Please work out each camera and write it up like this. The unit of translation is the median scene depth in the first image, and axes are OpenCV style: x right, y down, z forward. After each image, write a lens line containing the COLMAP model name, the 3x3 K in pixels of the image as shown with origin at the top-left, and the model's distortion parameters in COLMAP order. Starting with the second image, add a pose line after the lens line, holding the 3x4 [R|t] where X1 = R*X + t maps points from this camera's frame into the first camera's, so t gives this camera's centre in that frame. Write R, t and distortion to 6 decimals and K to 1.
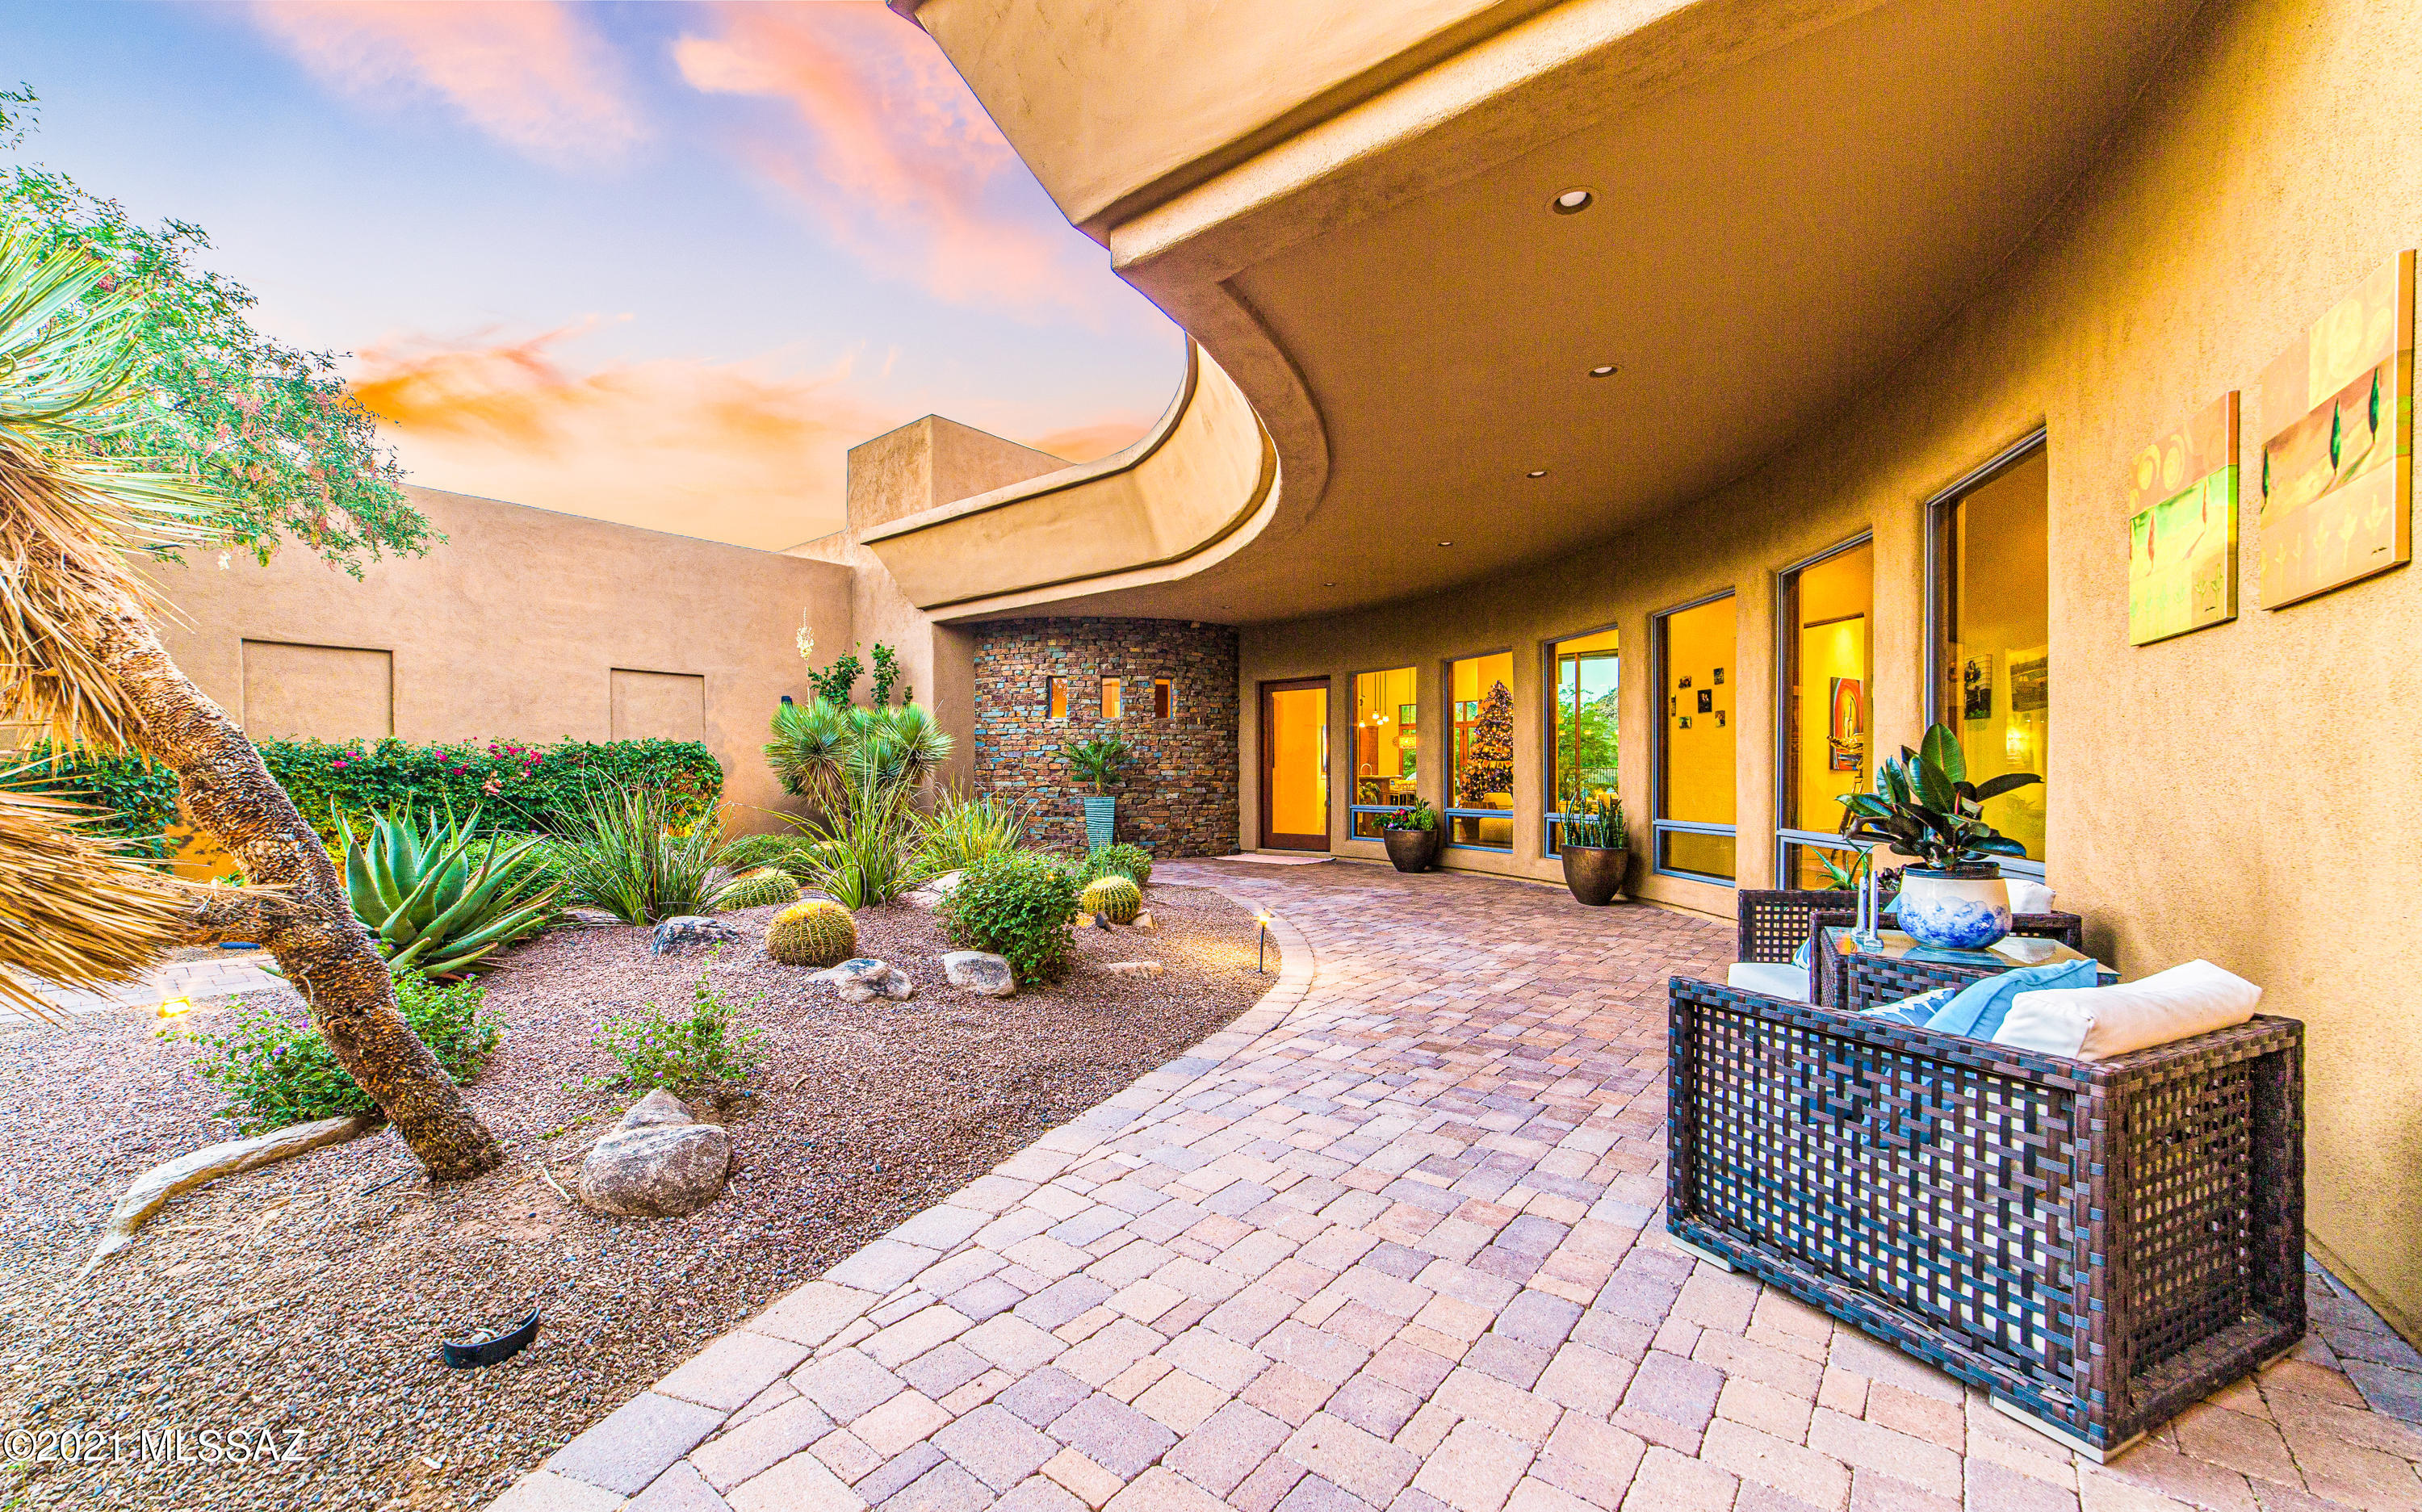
lens RADIAL K [[951.1, 0, 1213.3], [0, 951.1, 770.8], [0, 0, 1]] dist [0.000058, -0.000005]
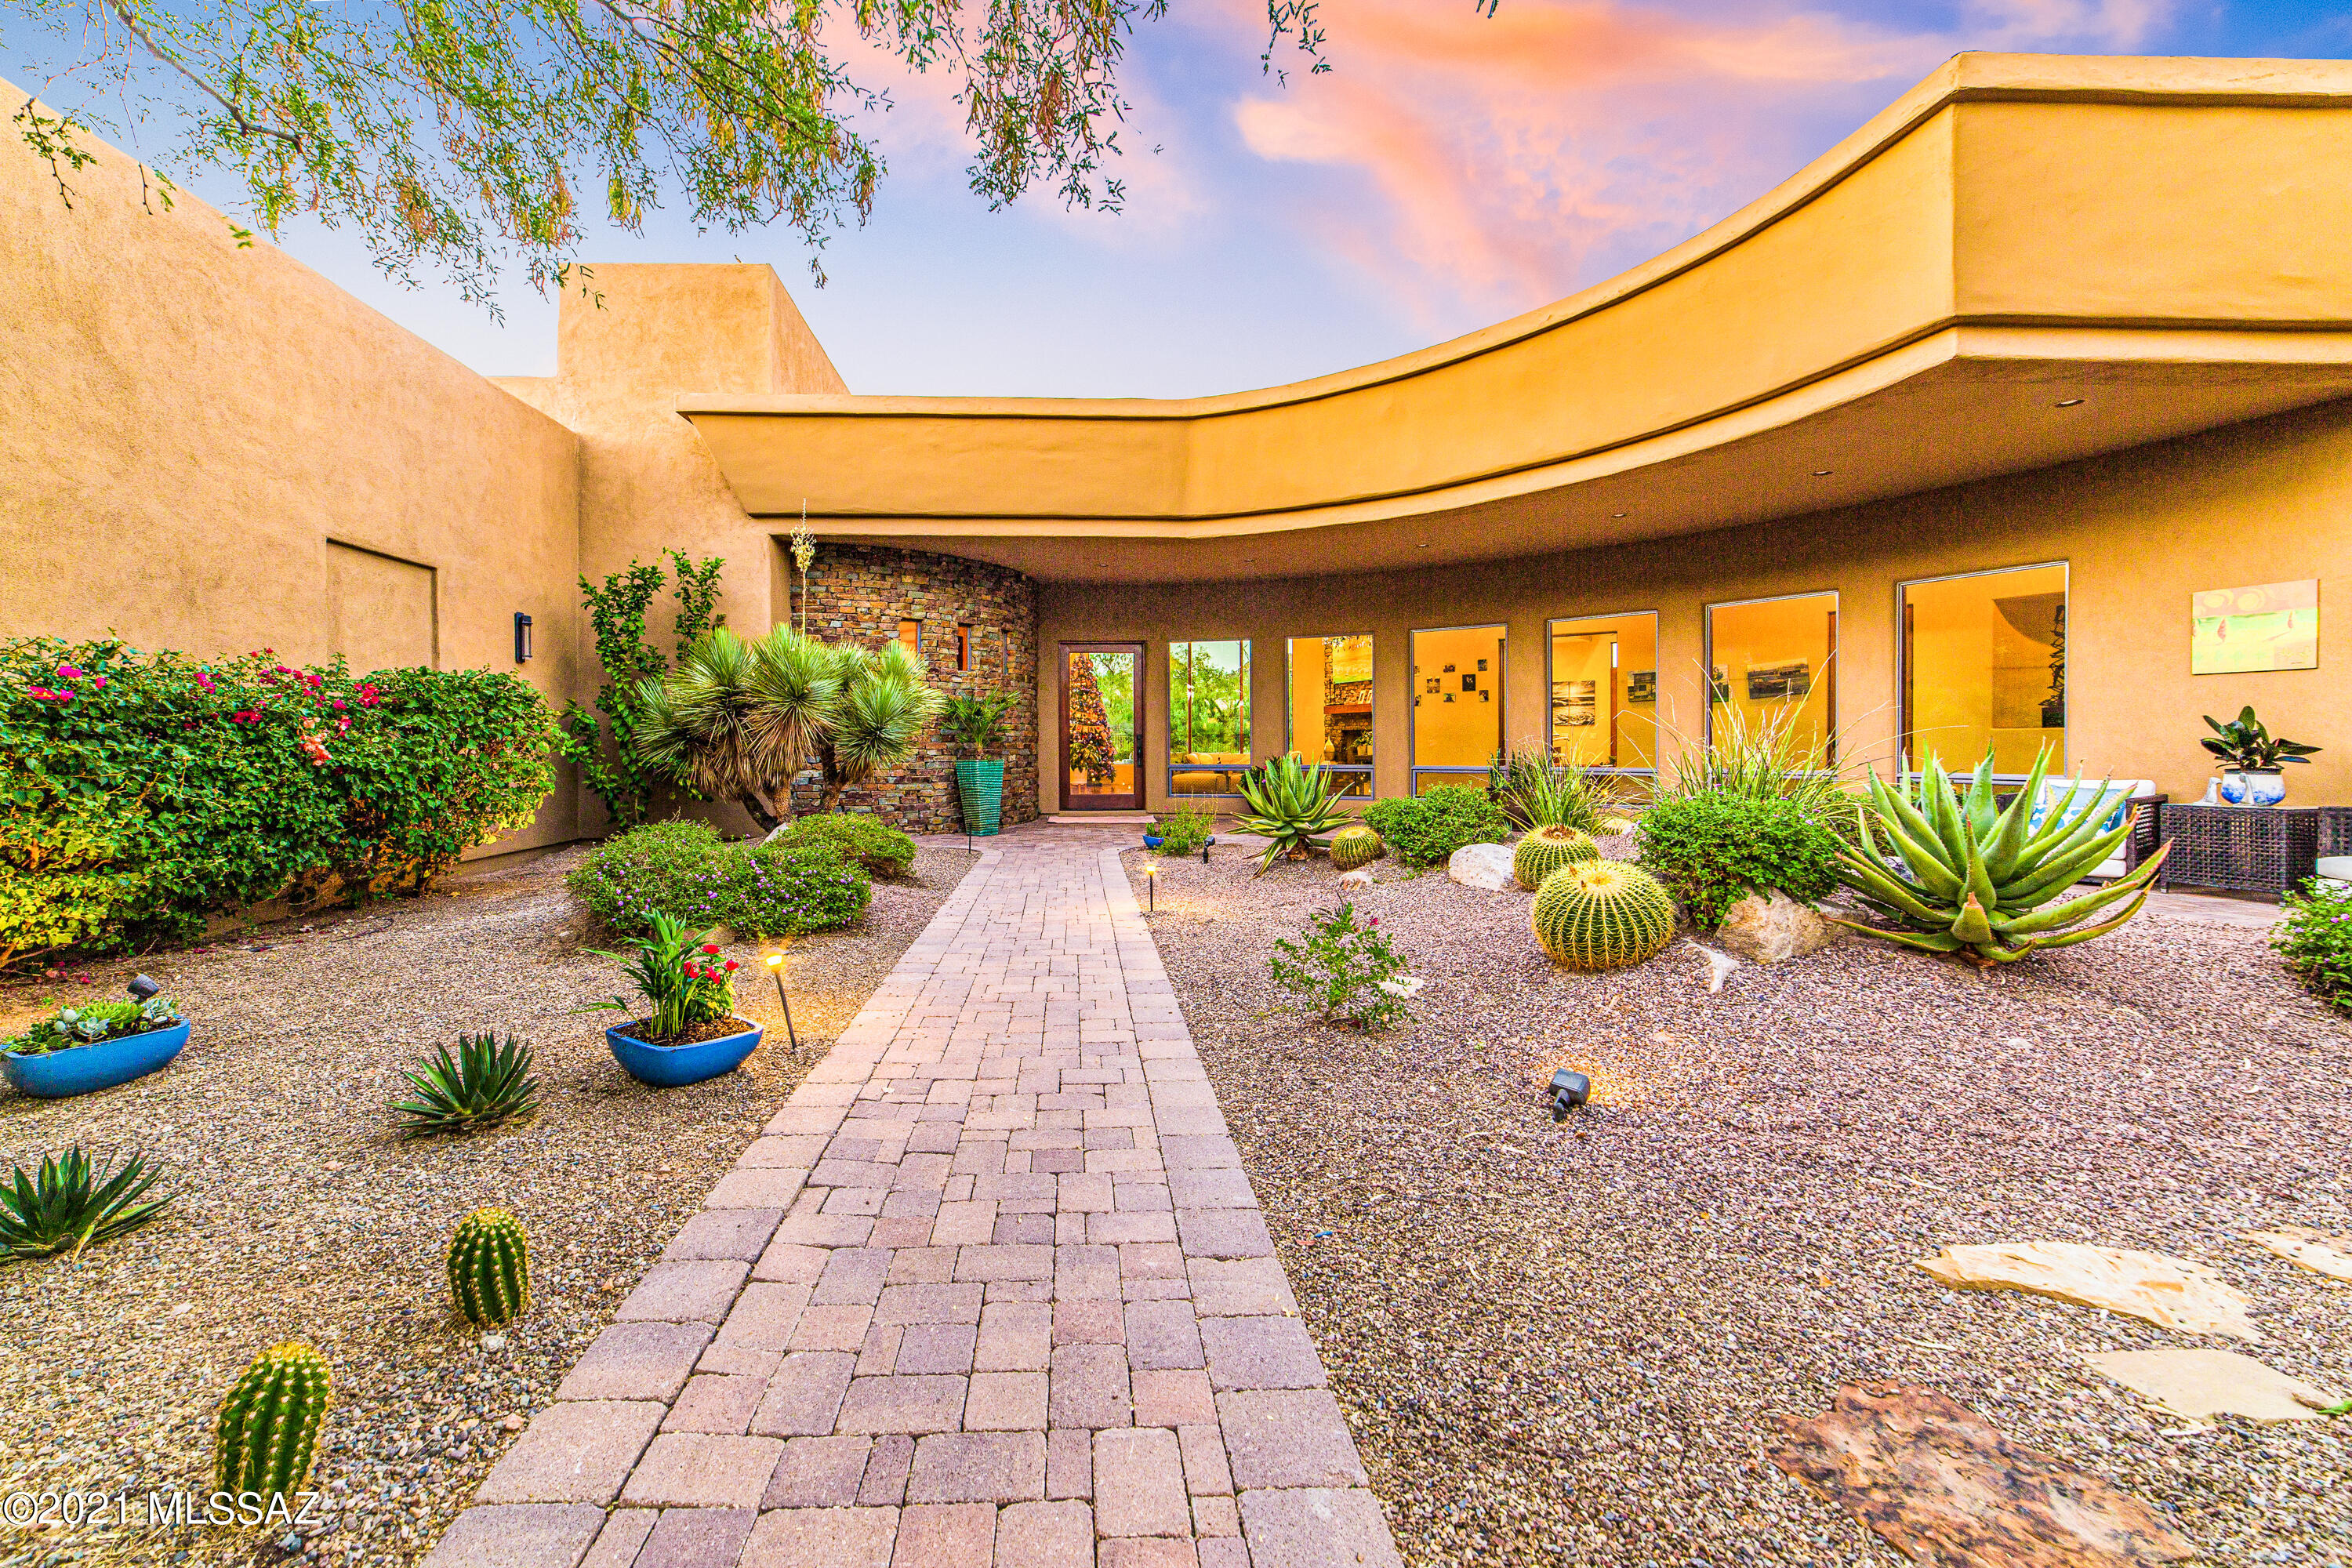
lens RADIAL K [[940.9, 0, 1169.2], [0, 940.9, 749.0], [0, 0, 1]] dist [-0.001946, 0.011239]
pose [[0.743880, -0.003154, 0.668306, -0.575279], [-0.001972, 0.999974, 0.006914, 0.011343], [-0.668311, -0.006461, 0.743854, 0.222727]]
